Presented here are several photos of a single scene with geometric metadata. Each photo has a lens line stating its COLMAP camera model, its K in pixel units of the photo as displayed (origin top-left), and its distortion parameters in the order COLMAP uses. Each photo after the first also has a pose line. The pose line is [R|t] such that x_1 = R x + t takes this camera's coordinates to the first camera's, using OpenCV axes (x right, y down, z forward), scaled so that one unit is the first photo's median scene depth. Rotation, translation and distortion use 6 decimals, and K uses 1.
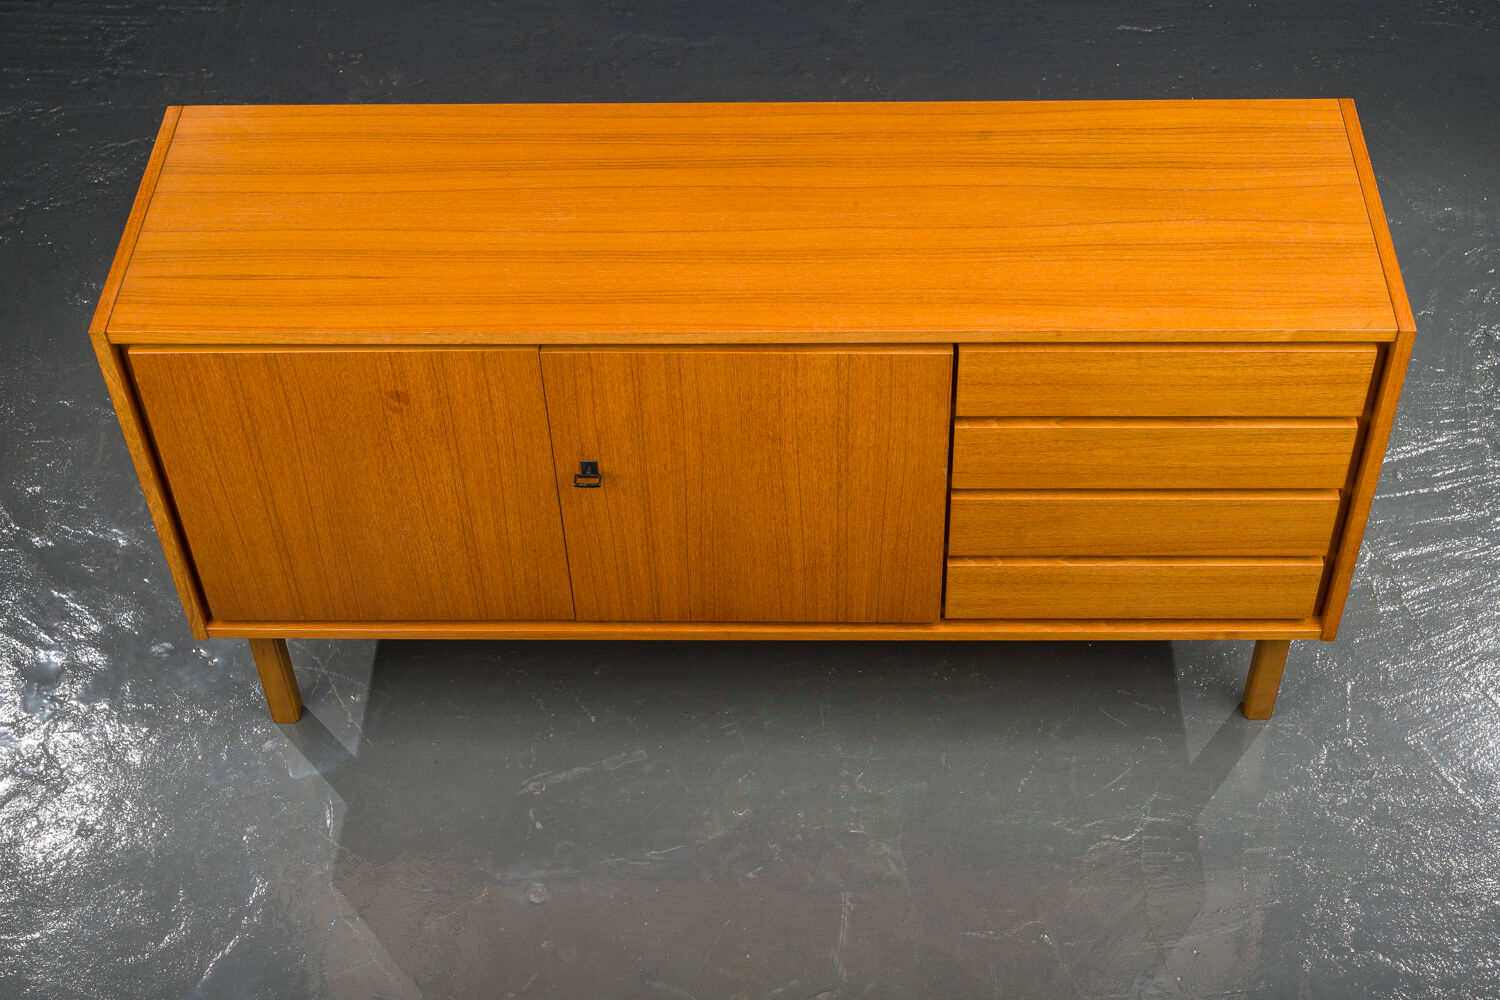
lens RADIAL K [[2086.9, 0, 802.2], [0, 2086.9, 473.4], [0, 0, 1]] dist [-0.009949, 0.000000]
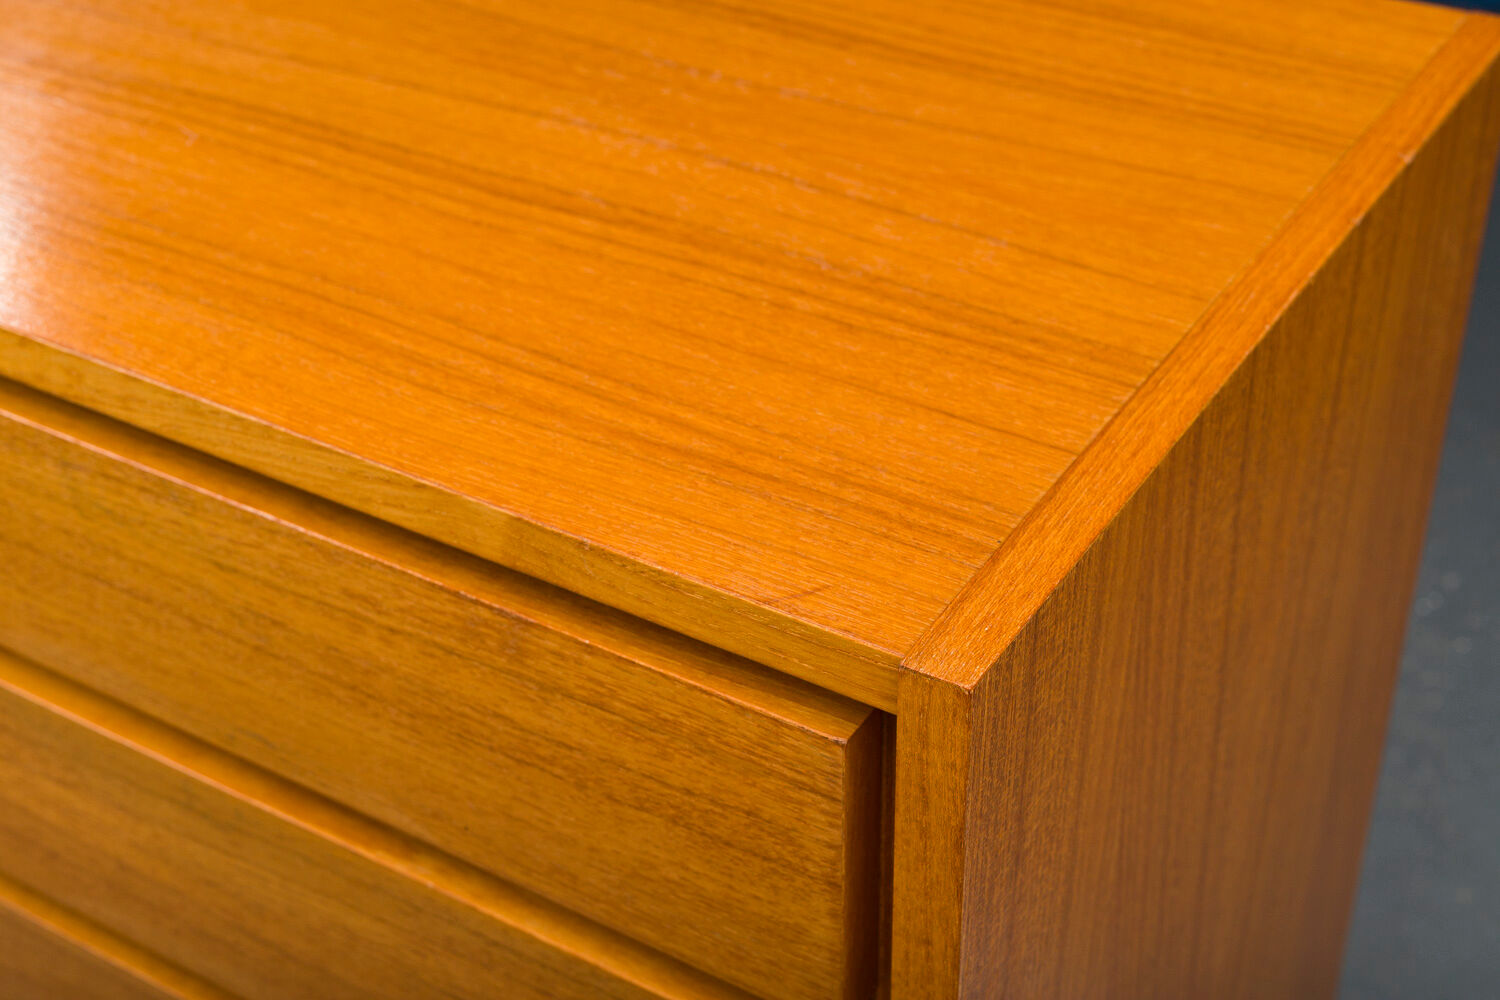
lens RADIAL K [[2238.5, 0, 749.8], [0, 2238.5, 500.9], [0, 0, 1]] dist [0.038758, 0.000000]
pose [[0.854987, 0.296932, -0.425239, 0.331341], [-0.372445, 0.922099, -0.104966, -0.049612], [0.360945, 0.248123, 0.898974, 0.724565]]
